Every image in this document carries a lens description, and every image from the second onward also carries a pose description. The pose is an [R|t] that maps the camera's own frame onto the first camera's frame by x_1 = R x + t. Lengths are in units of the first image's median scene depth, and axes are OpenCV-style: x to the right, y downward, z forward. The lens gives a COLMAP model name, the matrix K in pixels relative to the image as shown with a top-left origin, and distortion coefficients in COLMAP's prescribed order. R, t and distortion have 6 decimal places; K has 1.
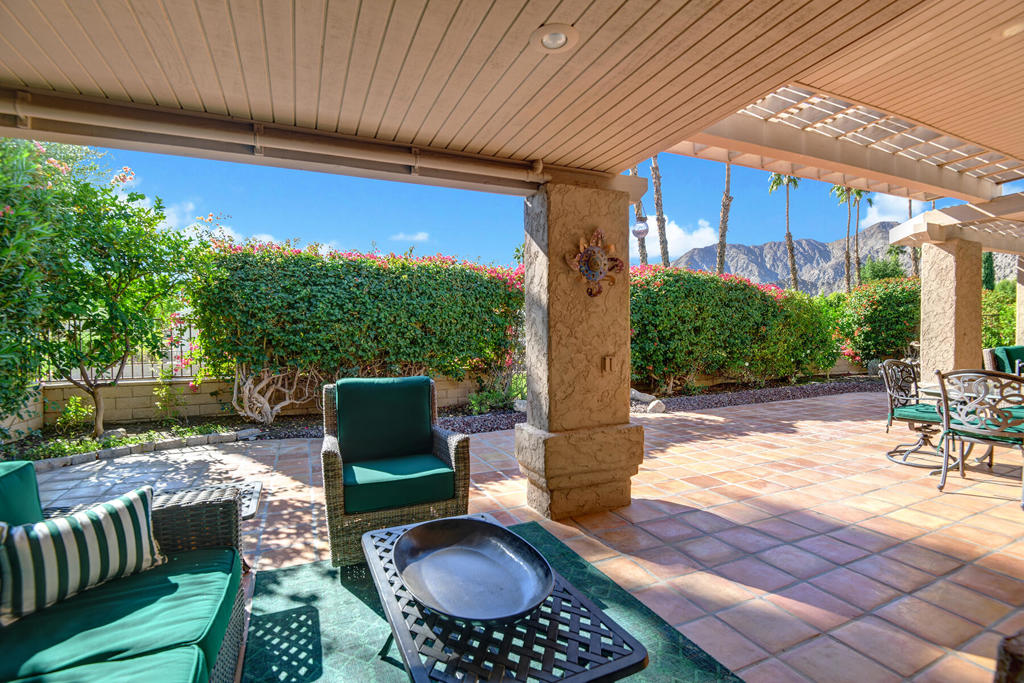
lens RADIAL K [[475.3, 0, 514.5], [0, 475.3, 336.7], [0, 0, 1]] dist [-0.030819, 0.000426]
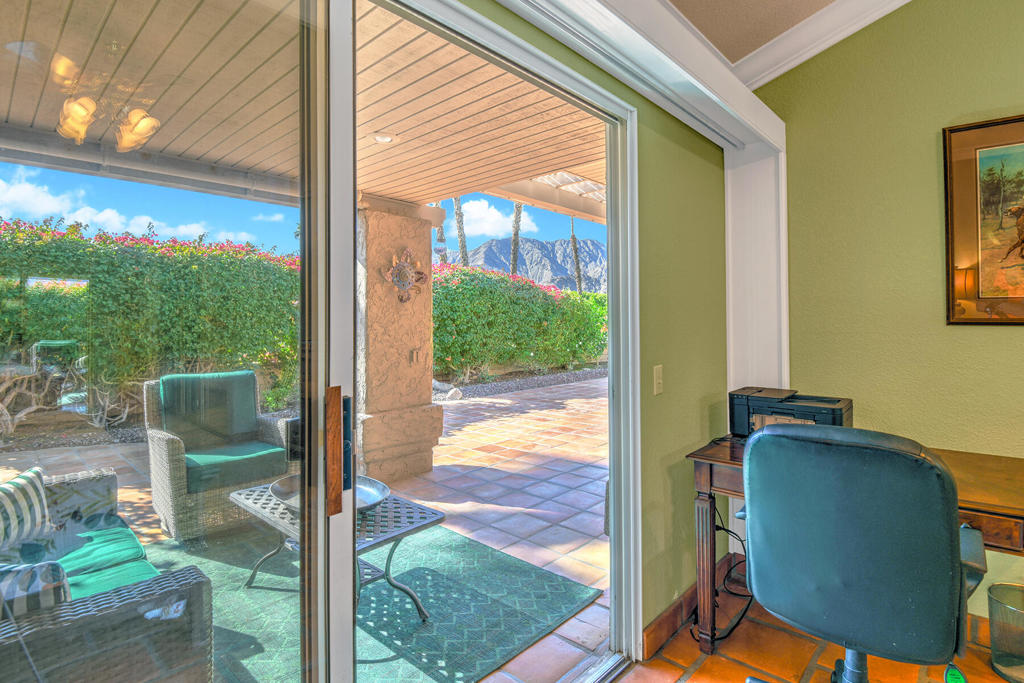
lens RADIAL K [[500.9, 0, 518.0], [0, 500.9, 338.1], [0, 0, 1]] dist [-0.029629, -0.001858]
pose [[0.915610, -0.004444, 0.402043, -0.062035], [-0.004383, 0.999769, 0.021033, -0.014595], [-0.402043, -0.021020, 0.915379, -0.232849]]
